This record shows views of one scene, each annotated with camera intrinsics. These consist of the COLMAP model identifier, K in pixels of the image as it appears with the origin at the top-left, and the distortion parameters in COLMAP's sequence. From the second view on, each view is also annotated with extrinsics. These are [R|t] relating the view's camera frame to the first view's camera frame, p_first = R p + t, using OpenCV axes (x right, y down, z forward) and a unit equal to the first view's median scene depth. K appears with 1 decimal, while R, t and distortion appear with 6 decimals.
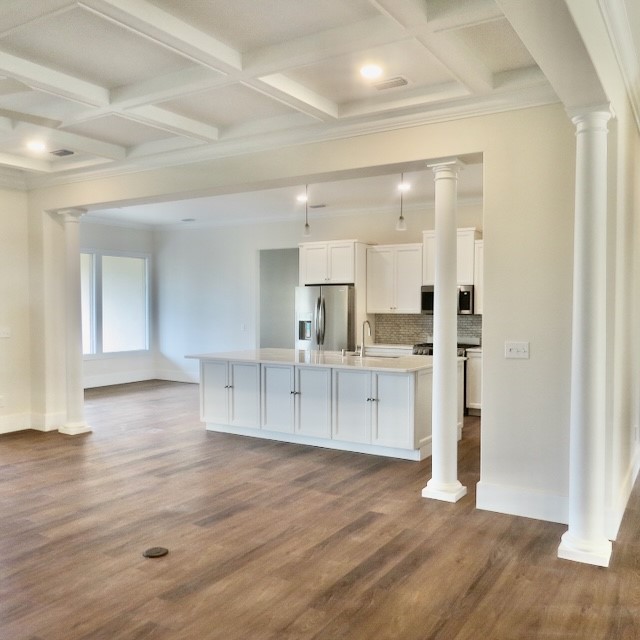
lens RADIAL K [[610.2, 0, 320.0], [0, 610.2, 320.0], [0, 0, 1]] dist [-0.017538, 0.016813]
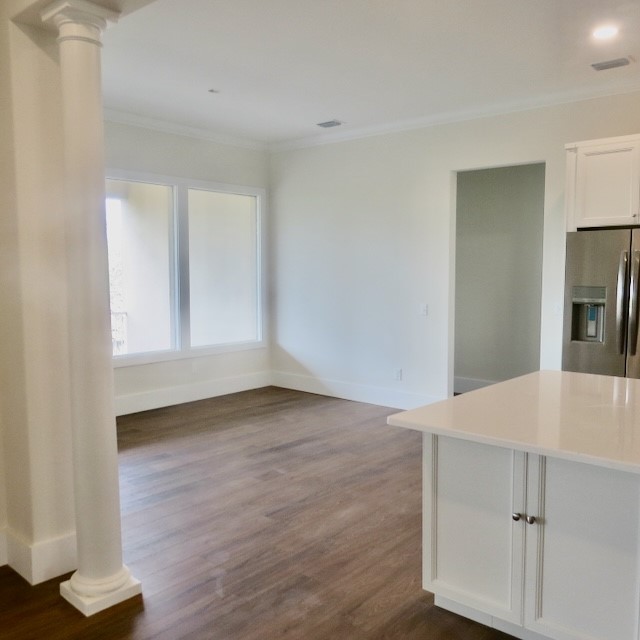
lens RADIAL K [[600.1, 0, 320.0], [0, 600.1, 320.0], [0, 0, 1]] dist [-0.012469, -0.012967]
pose [[0.987505, 0.011405, -0.157176, -0.159592], [-0.002615, 0.998426, 0.056018, -0.011246], [0.157567, -0.054907, 0.985981, 0.509990]]
